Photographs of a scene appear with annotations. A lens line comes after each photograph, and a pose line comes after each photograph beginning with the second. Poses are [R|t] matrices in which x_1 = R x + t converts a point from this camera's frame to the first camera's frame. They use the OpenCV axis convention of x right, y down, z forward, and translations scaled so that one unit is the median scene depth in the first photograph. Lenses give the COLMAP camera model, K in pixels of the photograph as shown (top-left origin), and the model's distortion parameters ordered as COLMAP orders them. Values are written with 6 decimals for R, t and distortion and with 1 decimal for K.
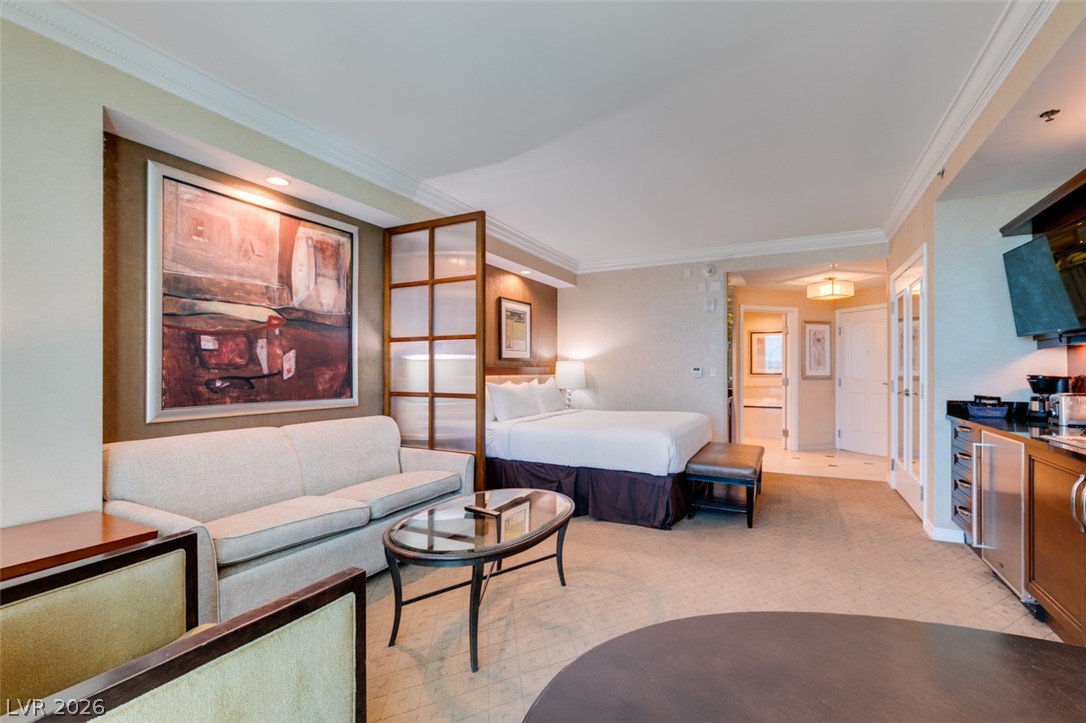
lens RADIAL K [[484.7, 0, 540.1], [0, 484.7, 365.5], [0, 0, 1]] dist [-0.002506, -0.000686]
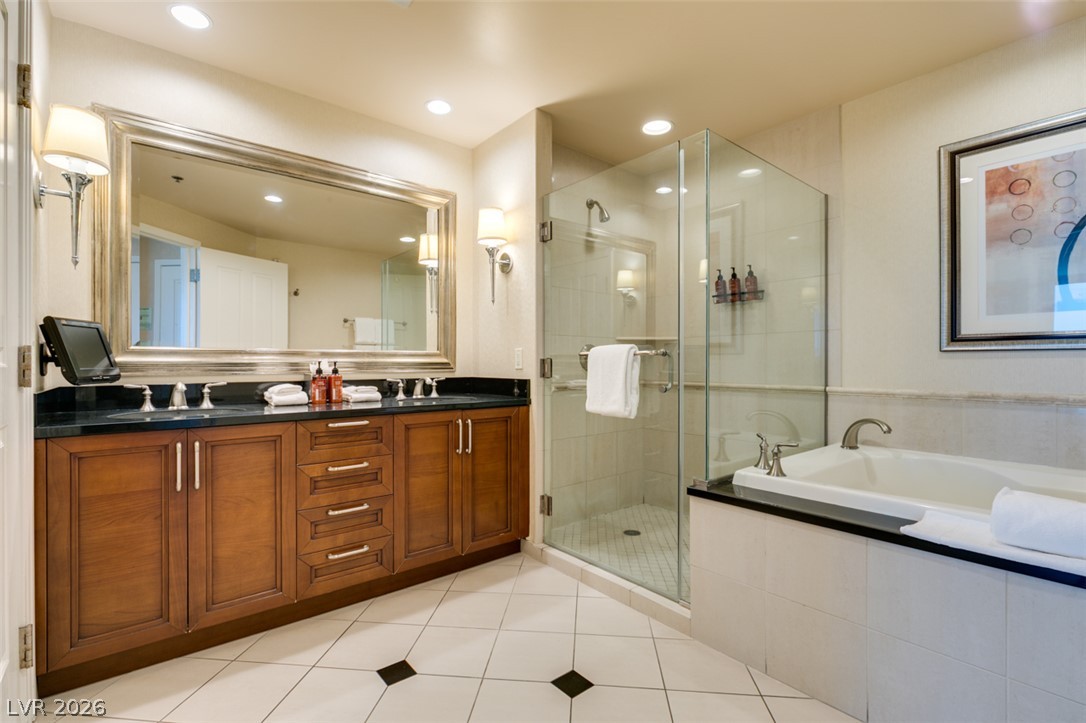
lens RADIAL K [[495.6, 0, 536.2], [0, 495.6, 359.0], [0, 0, 1]] dist [0.000517, -0.000061]
pose [[0.921909, -0.005331, -0.387370, 0.507306], [0.007379, 0.999966, 0.003798, 0.033701], [0.387337, -0.006360, 0.921916, 1.047846]]
